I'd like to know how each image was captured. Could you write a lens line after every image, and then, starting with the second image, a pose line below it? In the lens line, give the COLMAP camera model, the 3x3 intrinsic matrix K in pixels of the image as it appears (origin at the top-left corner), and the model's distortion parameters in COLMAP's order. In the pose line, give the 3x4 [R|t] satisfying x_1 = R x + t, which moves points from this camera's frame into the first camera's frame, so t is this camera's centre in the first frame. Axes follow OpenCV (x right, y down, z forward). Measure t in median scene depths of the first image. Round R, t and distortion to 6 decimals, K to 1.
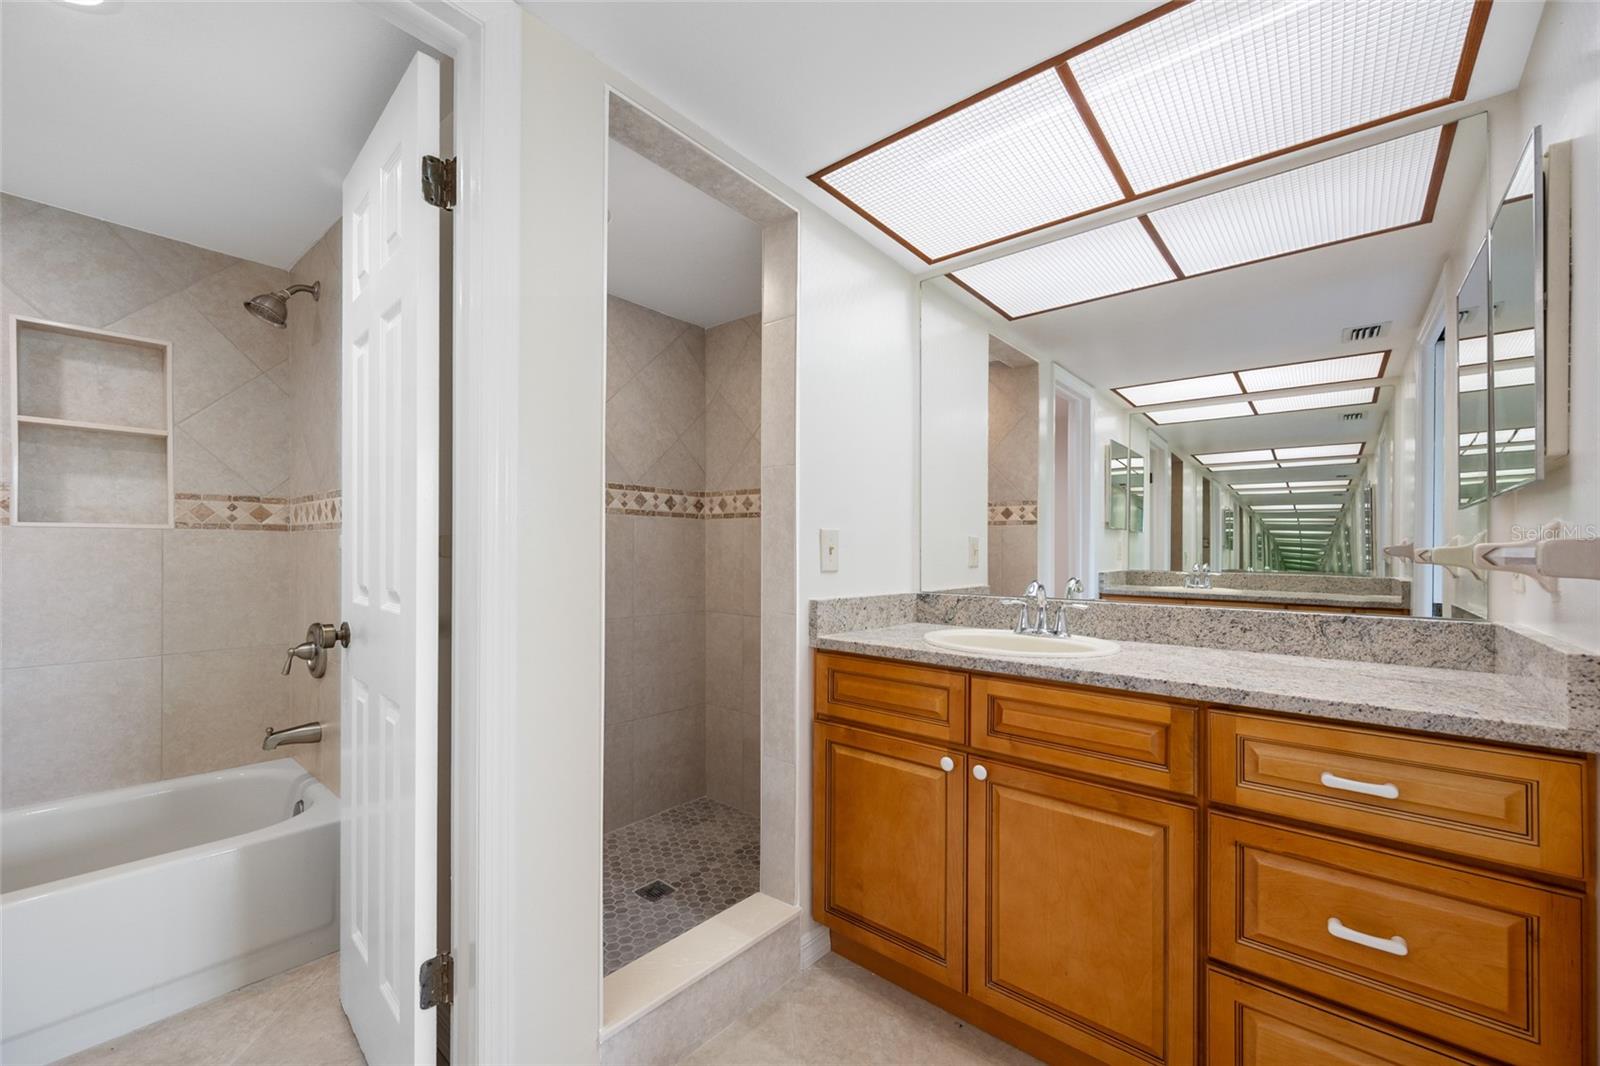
lens RADIAL K [[641.9, 0, 799.8], [0, 641.9, 546.3], [0, 0, 1]] dist [0.002560, 0.000541]
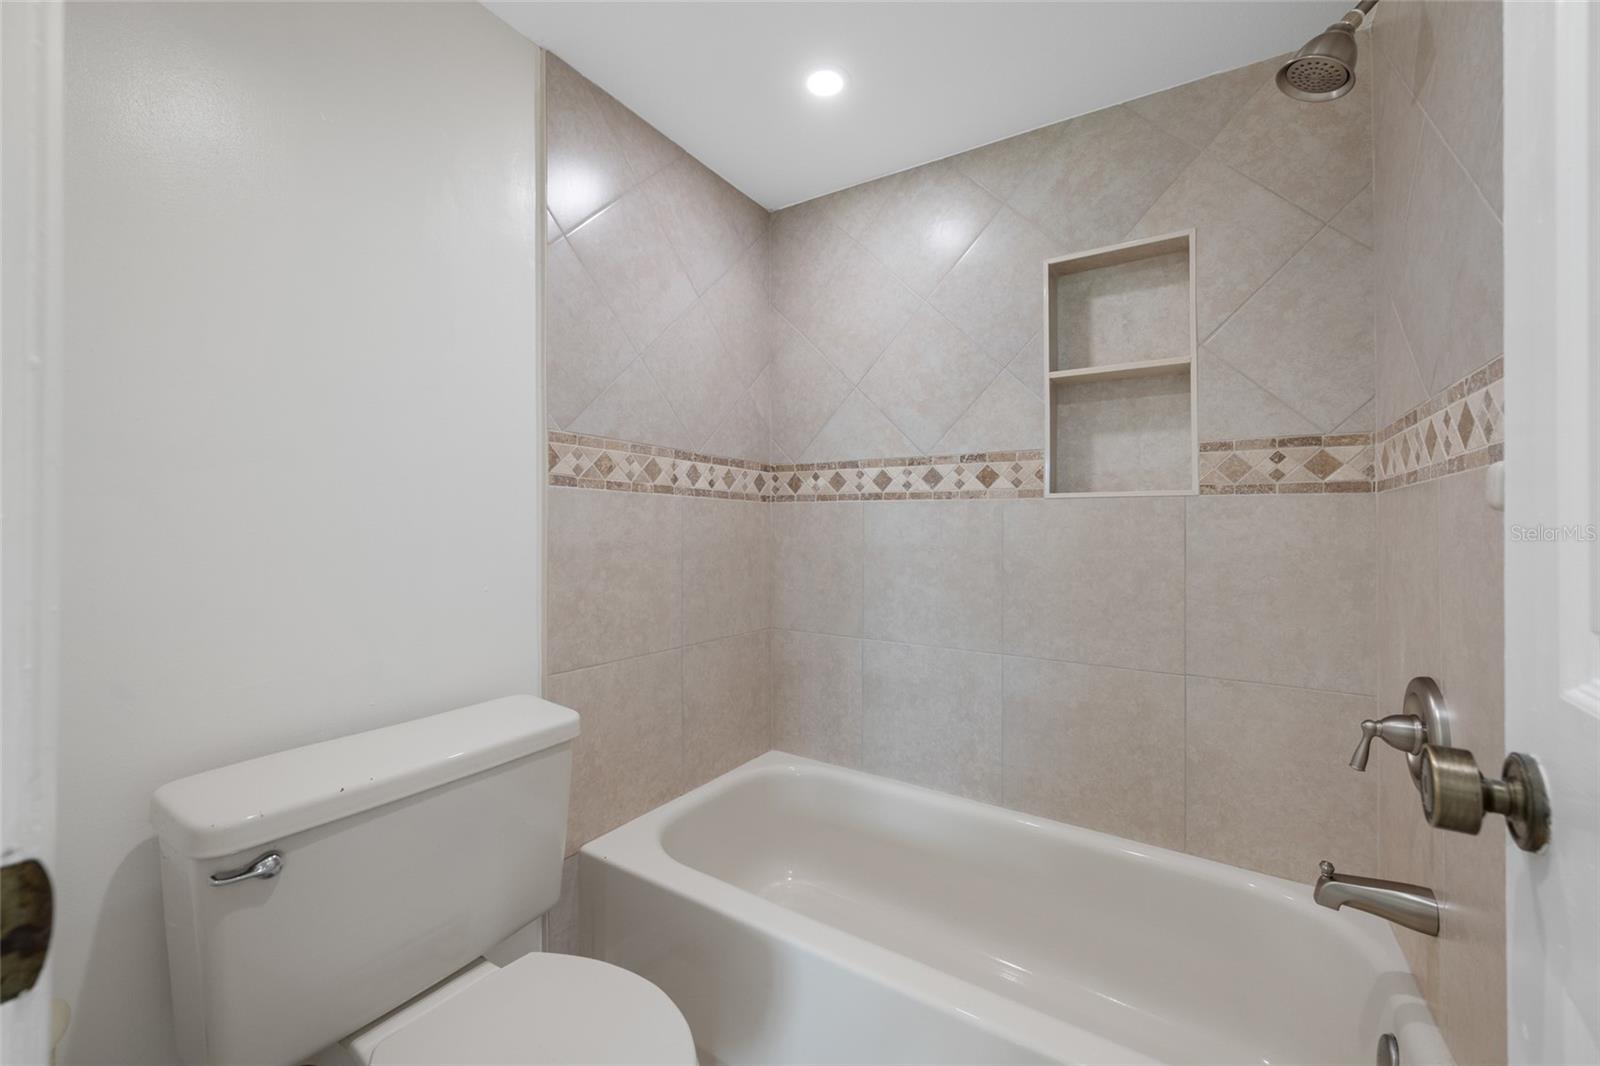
lens RADIAL K [[644.3, 0, 798.3], [0, 644.3, 526.1], [0, 0, 1]] dist [-0.000822, 0.000187]
pose [[0.142129, -0.011595, -0.989780, -0.330428], [-0.005074, 0.999910, -0.012443, 0.016474], [0.989835, 0.006790, 0.142057, 0.451743]]
